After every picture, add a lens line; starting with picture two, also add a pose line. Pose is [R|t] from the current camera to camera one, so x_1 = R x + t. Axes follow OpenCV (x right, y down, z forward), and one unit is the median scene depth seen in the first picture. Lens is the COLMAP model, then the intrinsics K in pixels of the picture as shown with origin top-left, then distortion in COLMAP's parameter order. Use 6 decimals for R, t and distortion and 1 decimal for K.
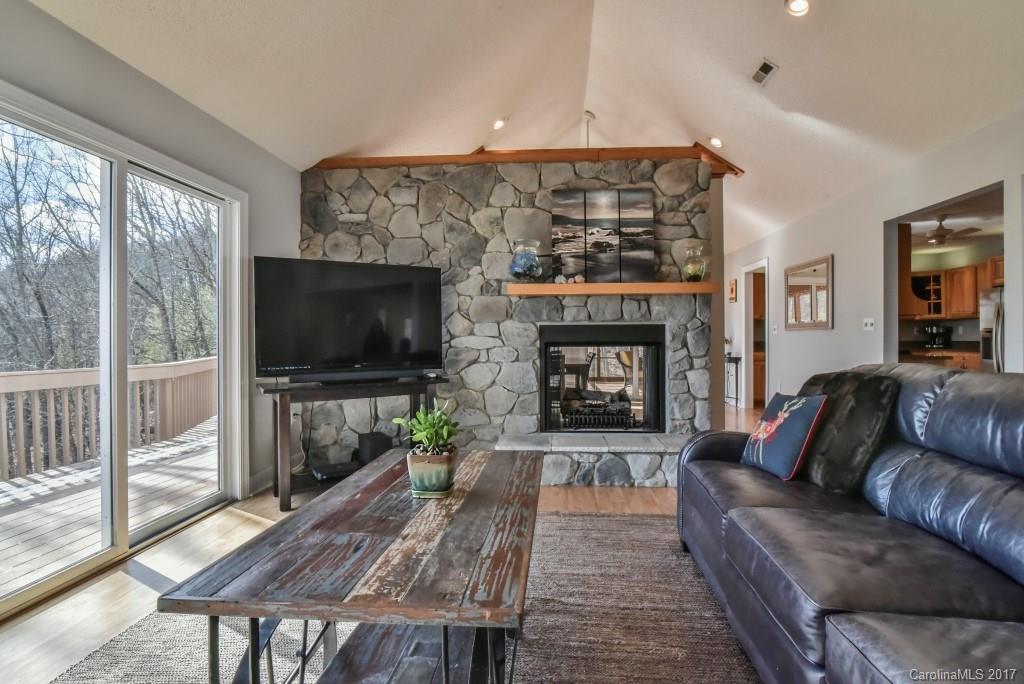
lens RADIAL K [[507.2, 0, 512.2], [0, 507.2, 341.8], [0, 0, 1]] dist [0.000331, 0.000045]
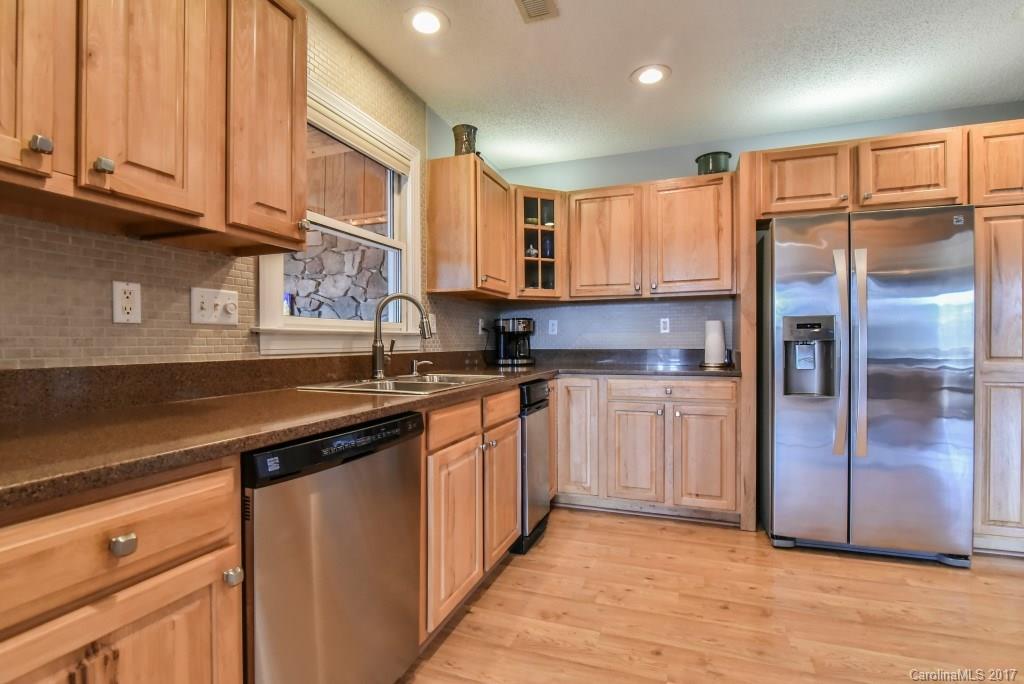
lens RADIAL K [[478.0, 0, 513.0], [0, 478.0, 344.8], [0, 0, 1]] dist [-0.011362, 0.000349]
pose [[0.258614, 0.001516, 0.965980, 0.420509], [0.005110, 0.999983, -0.002937, -0.004666], [-0.965967, 0.005695, 0.258601, 0.913463]]
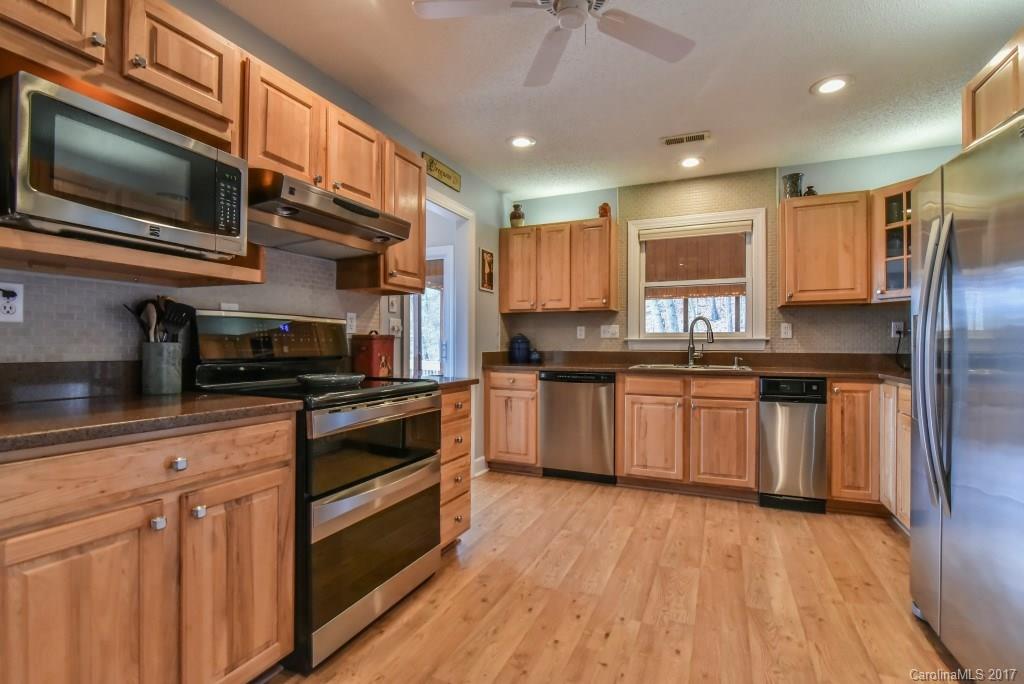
lens RADIAL K [[478.0, 0, 509.5], [0, 478.0, 342.4], [0, 0, 1]] dist [-0.011362, 0.000349]
pose [[0.944373, 0.008495, -0.328766, 0.651215], [-0.011076, 0.999921, -0.005978, -0.005017], [0.328689, 0.009286, 0.944393, 0.531415]]
